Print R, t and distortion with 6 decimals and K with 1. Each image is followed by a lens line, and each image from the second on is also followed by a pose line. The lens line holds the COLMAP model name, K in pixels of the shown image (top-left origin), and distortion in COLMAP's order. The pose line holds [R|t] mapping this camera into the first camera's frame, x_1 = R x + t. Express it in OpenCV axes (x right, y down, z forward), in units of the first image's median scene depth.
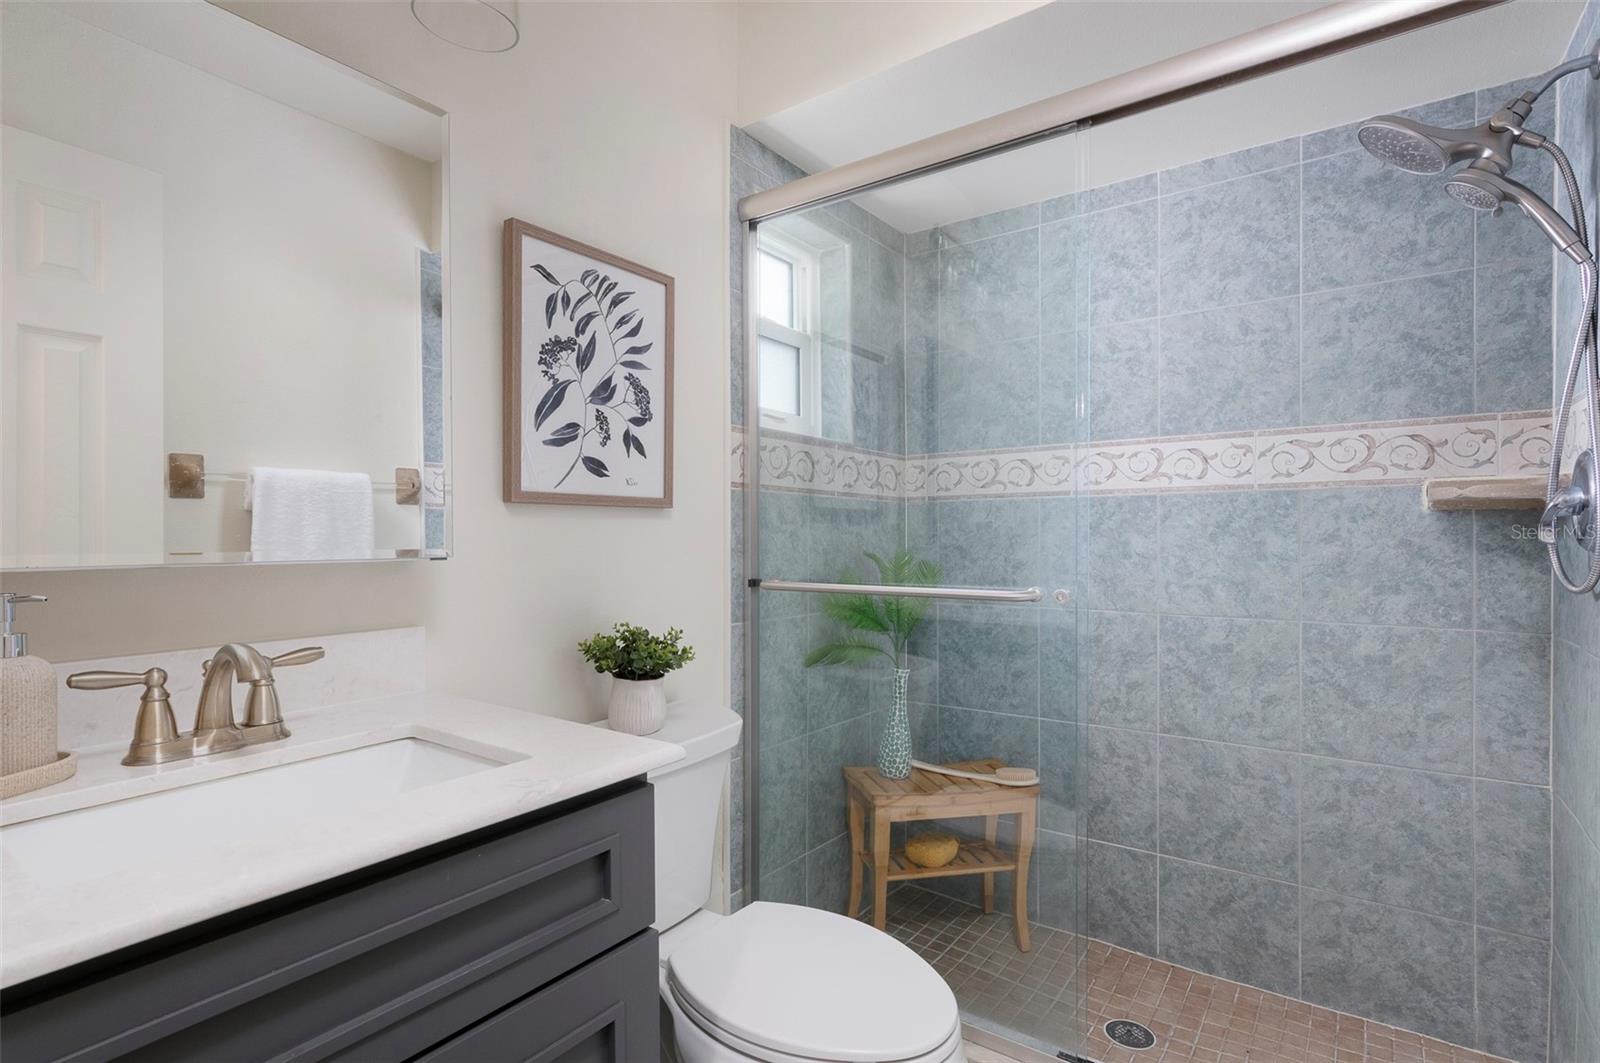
lens RADIAL K [[782.0, 0, 800.0], [0, 782.0, 538.3], [0, 0, 1]] dist [-0.004844, 0.002135]
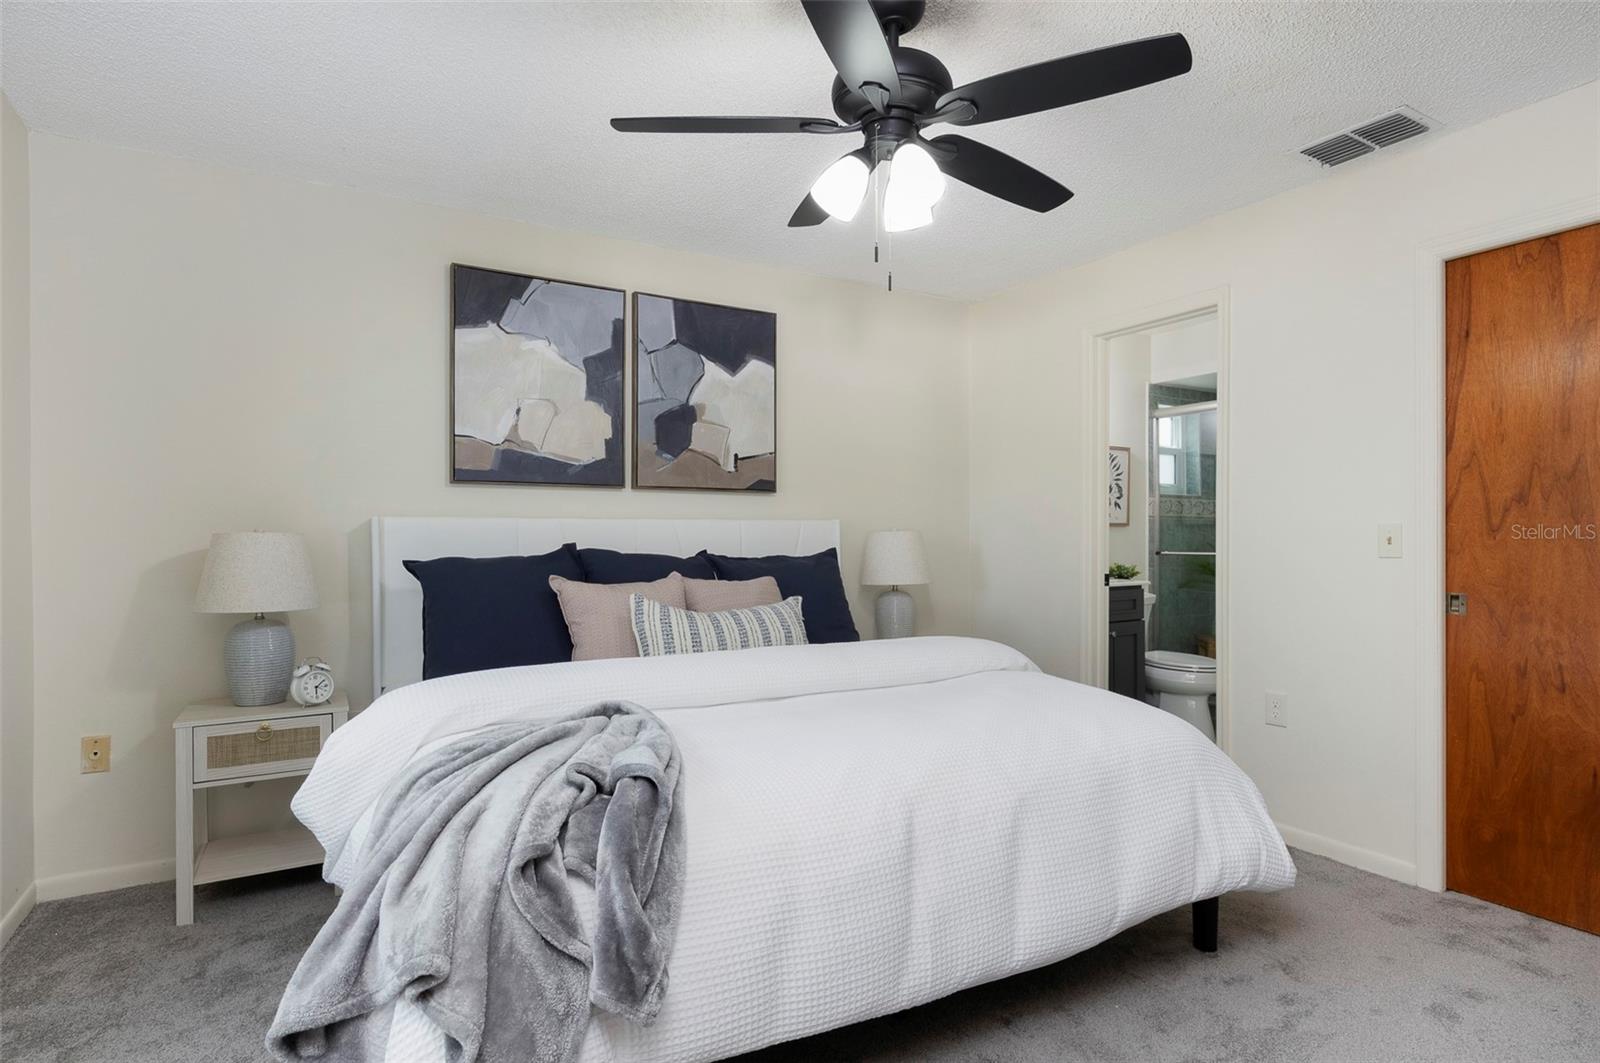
lens RADIAL K [[818.6, 0, 813.3], [0, 818.6, 535.2], [0, 0, 1]] dist [-0.001304, -0.000263]
pose [[0.915258, 0.010532, -0.402731, -0.008423], [-0.005579, 0.999894, 0.013471, -0.031960], [0.402831, -0.010082, 0.915219, -1.910888]]
